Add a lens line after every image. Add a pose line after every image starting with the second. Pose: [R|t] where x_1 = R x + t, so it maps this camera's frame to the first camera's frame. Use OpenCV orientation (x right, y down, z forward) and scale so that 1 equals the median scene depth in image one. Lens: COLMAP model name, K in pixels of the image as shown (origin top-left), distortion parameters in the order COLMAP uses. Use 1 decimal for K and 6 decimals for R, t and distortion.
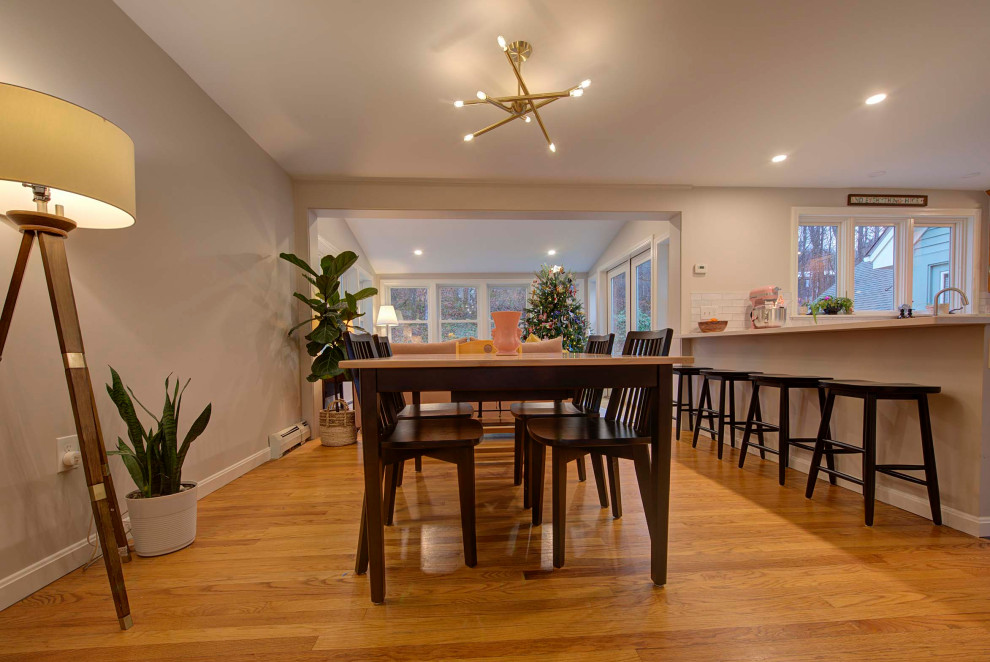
lens RADIAL K [[413.6, 0, 494.6], [0, 413.6, 363.5], [0, 0, 1]] dist [0.003181, 0.000080]
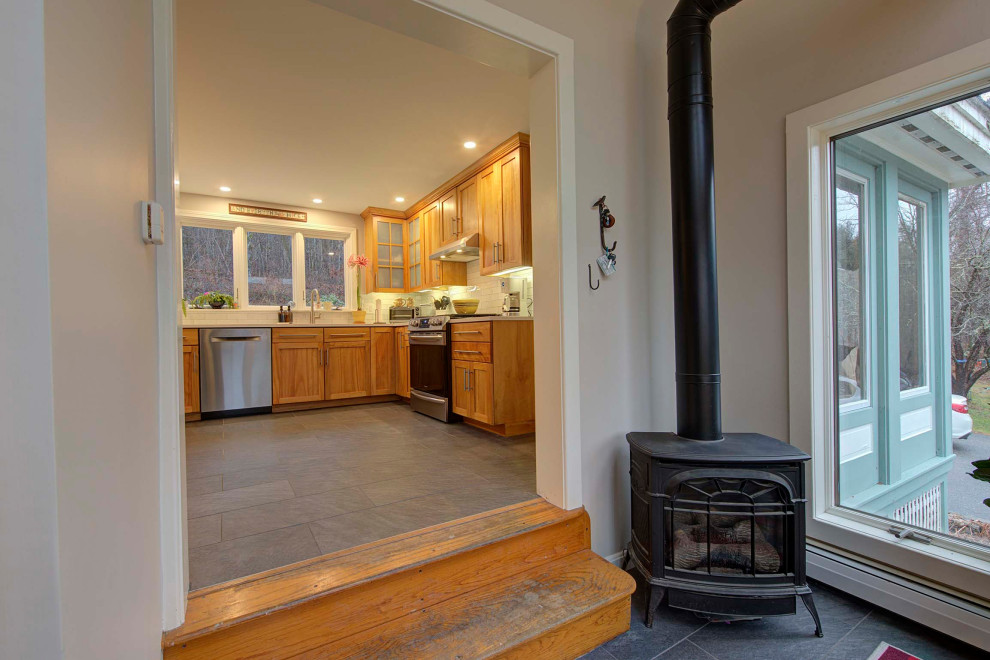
lens RADIAL K [[417.3, 0, 459.4], [0, 417.3, 334.3], [0, 0, 1]] dist [0.000396, -0.000471]
pose [[0.900932, -0.005198, 0.433929, 0.918535], [0.020258, 0.999342, -0.030088, -0.003959], [-0.433487, 0.035898, 0.900444, -0.283676]]
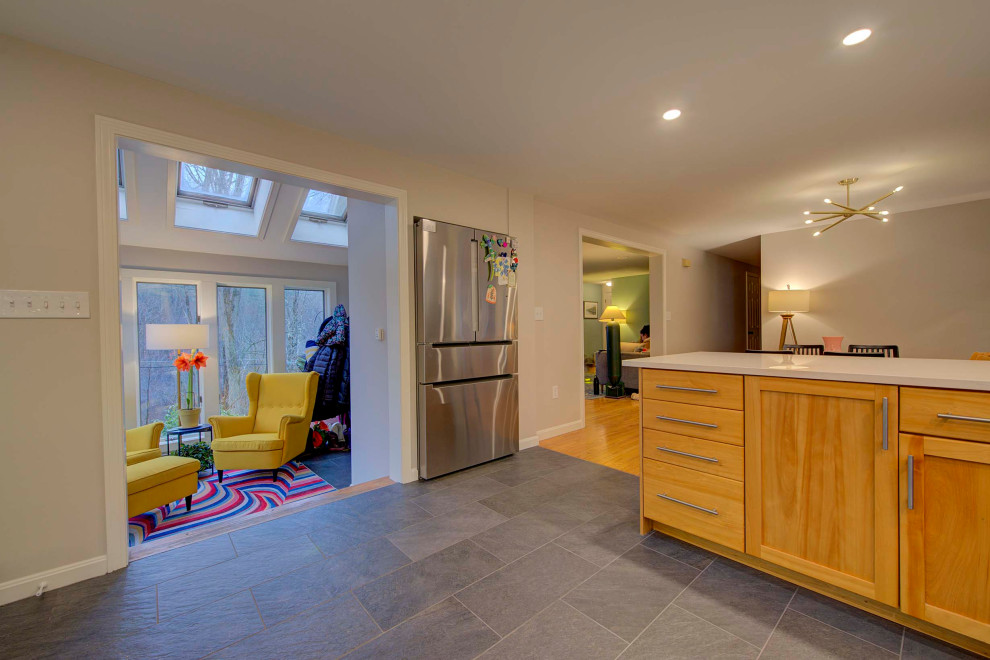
lens RADIAL K [[396.0, 0, 492.0], [0, 396.0, 333.1], [0, 0, 1]] dist [0.000298, -0.000663]
pose [[-0.794702, 0.030796, -0.606217, 1.152165], [0.004617, 0.998990, 0.044696, -0.113634], [0.606982, 0.032721, -0.794042, 0.743743]]
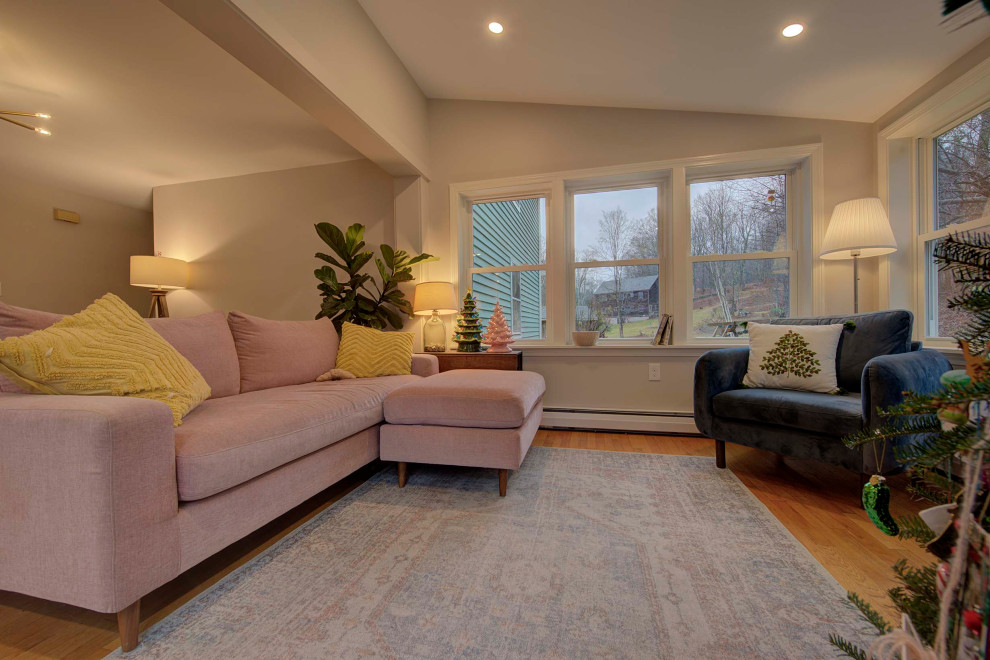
lens RADIAL K [[396.0, 0, 492.0], [0, 396.0, 333.1], [0, 0, 1]] dist [0.000298, -0.000663]
pose [[-0.308294, 0.027480, -0.950894, 0.313212], [-0.010465, 0.999424, 0.032275, -0.049129], [0.951233, 0.019901, -0.307829, 1.368116]]
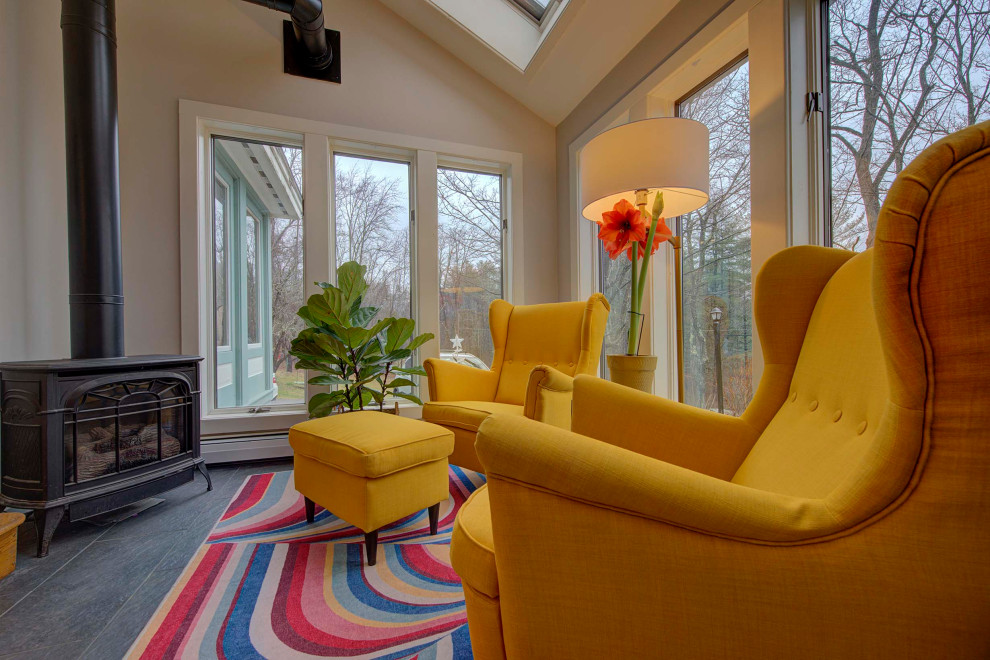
lens RADIAL K [[396.0, 0, 492.0], [0, 396.0, 333.1], [0, 0, 1]] dist [0.000298, -0.000663]
pose [[-0.262578, 0.015927, 0.964779, 0.812711], [0.047160, 0.998881, -0.003654, 0.094806], [-0.963758, 0.044539, -0.263035, -0.287697]]
